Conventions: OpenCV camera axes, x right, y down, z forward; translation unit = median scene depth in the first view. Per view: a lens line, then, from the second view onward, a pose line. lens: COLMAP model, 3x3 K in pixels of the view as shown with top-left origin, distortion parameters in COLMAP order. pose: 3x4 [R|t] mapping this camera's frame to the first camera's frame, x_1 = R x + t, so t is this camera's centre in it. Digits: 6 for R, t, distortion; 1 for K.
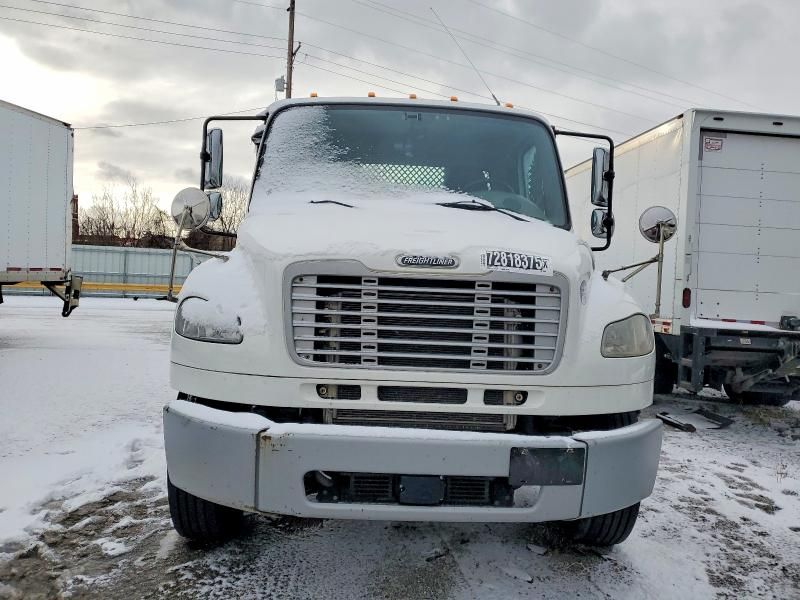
lens RADIAL K [[627.7, 0, 400.0], [0, 627.7, 300.0], [0, 0, 1]] dist [0.059551, -0.000689]
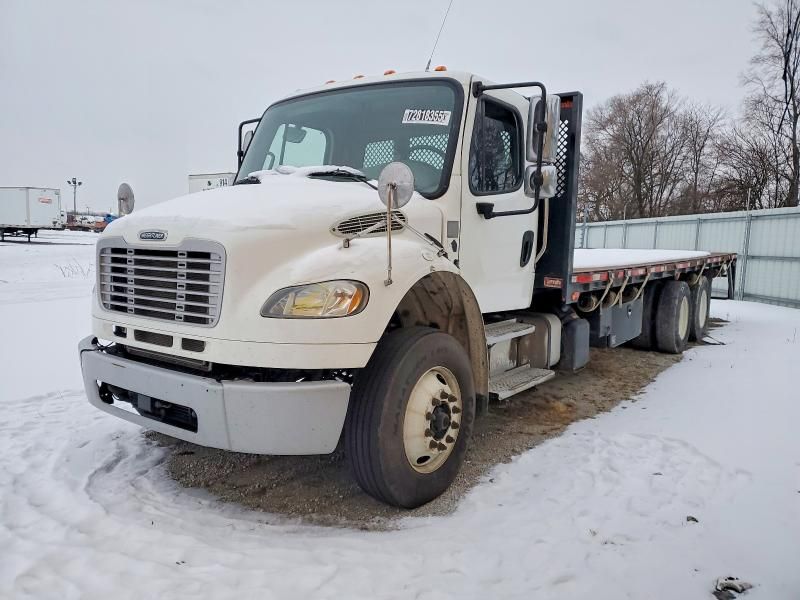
lens RADIAL K [[627.7, 0, 400.0], [0, 627.7, 300.0], [0, 0, 1]] dist [0.059551, -0.000689]
pose [[0.793178, 0.034007, -0.608040, 1.239177], [0.000832, 0.998378, 0.056924, -0.004269], [0.608989, -0.045657, 0.791863, 0.268922]]
